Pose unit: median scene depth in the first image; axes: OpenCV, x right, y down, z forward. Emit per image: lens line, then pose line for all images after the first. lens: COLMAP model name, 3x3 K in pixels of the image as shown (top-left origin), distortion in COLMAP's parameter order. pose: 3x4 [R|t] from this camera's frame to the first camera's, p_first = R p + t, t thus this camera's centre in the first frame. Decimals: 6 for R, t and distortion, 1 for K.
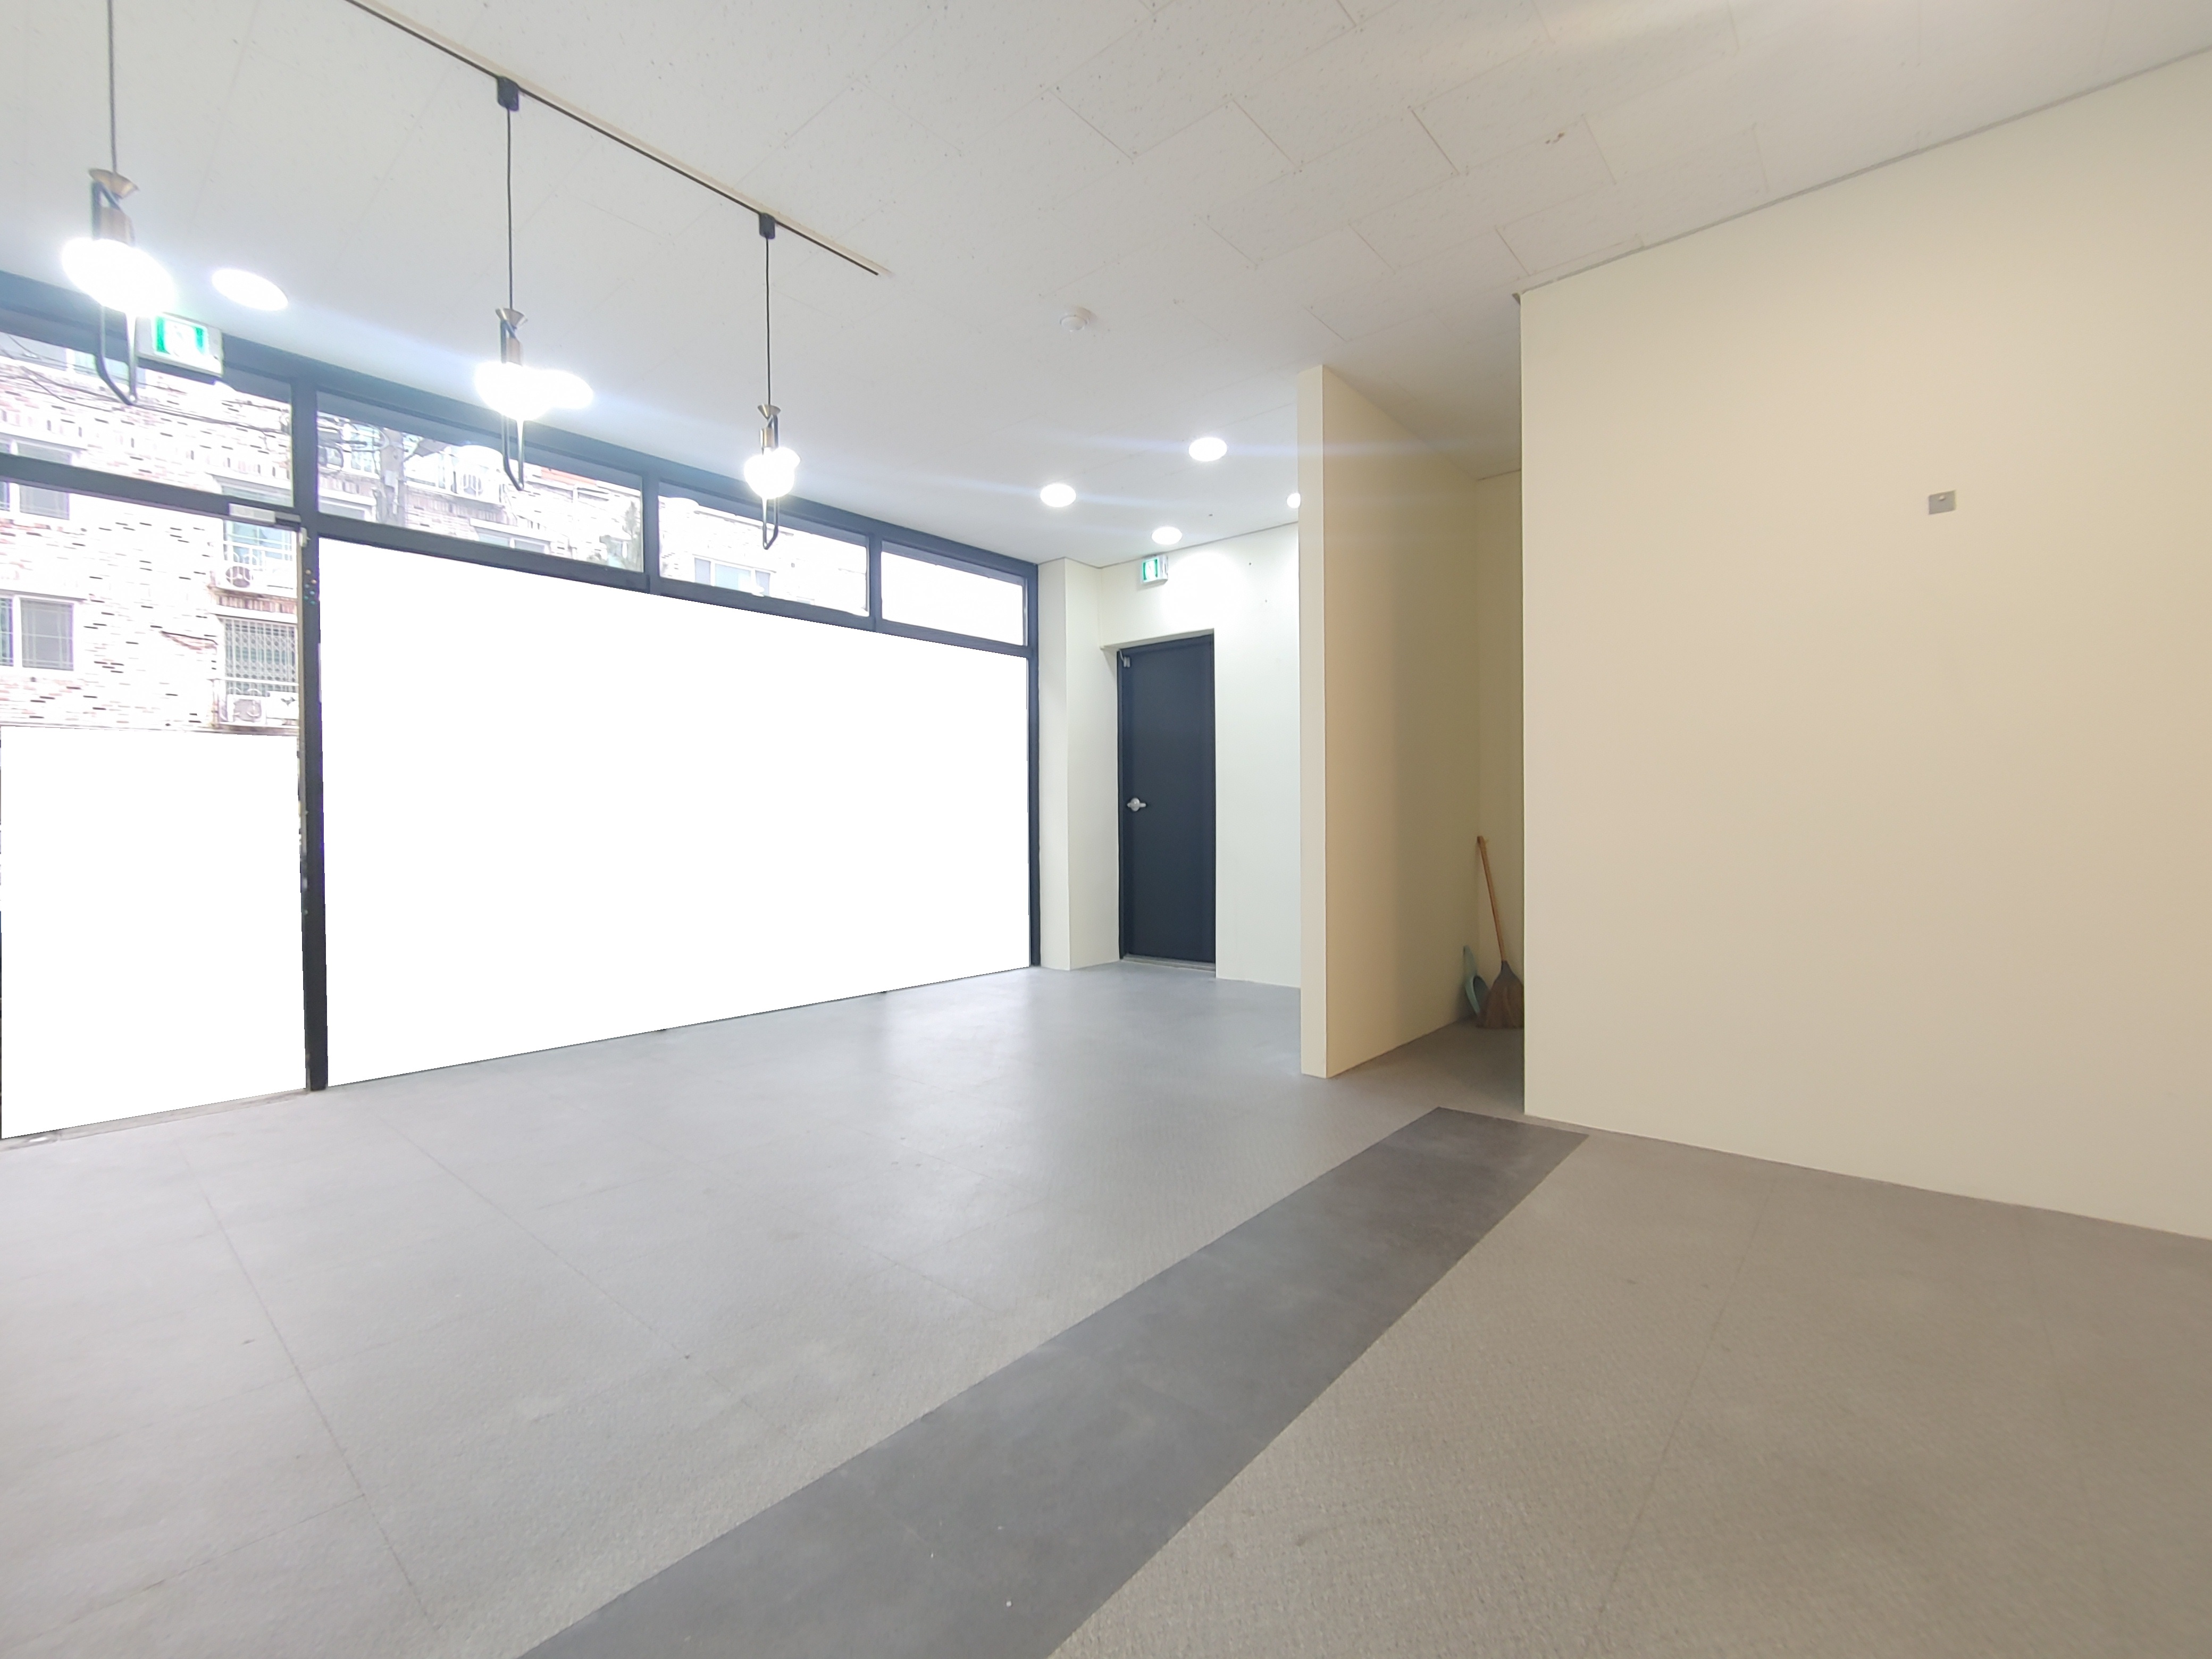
lens RADIAL K [[948.4, 0, 1106.0], [0, 948.4, 829.5], [0, 0, 1]] dist [-0.000309, -0.000008]
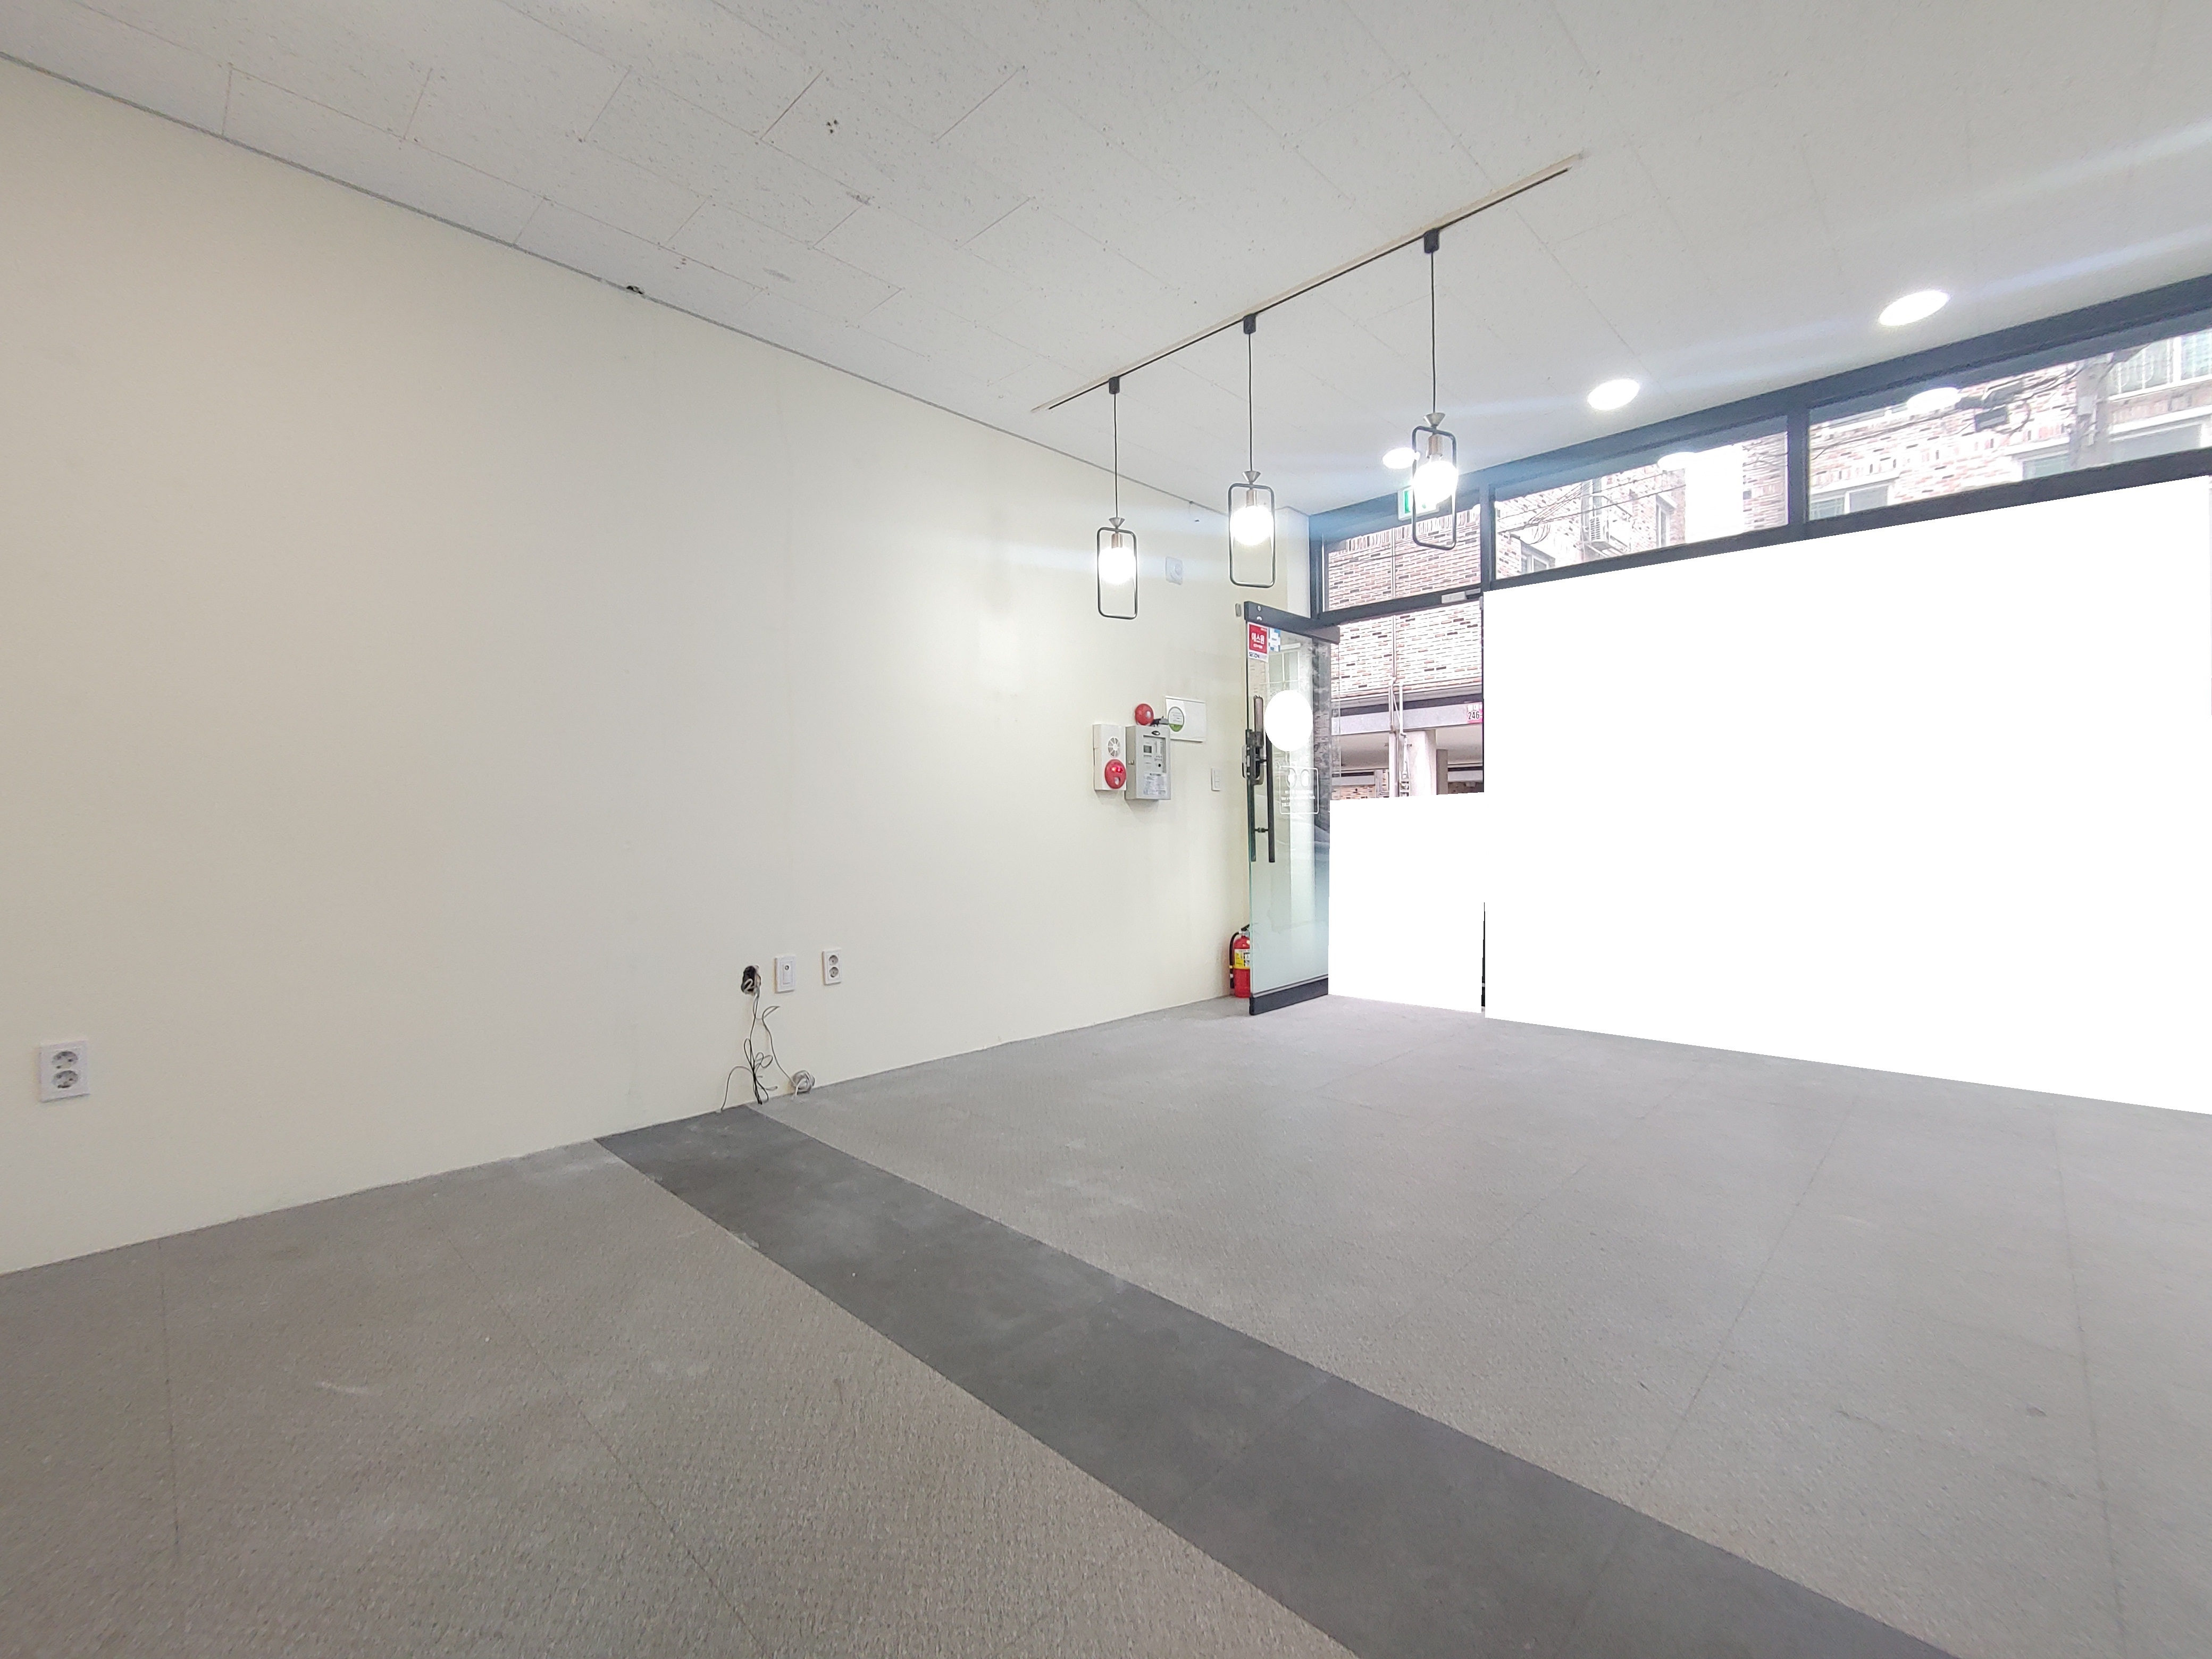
lens RADIAL K [[948.4, 0, 1106.0], [0, 948.4, 829.5], [0, 0, 1]] dist [-0.000309, -0.000008]
pose [[-0.064644, 0.015832, -0.997783, 0.732196], [0.005136, 0.999866, 0.015533, -0.009778], [0.997895, -0.004121, -0.064717, 0.728237]]
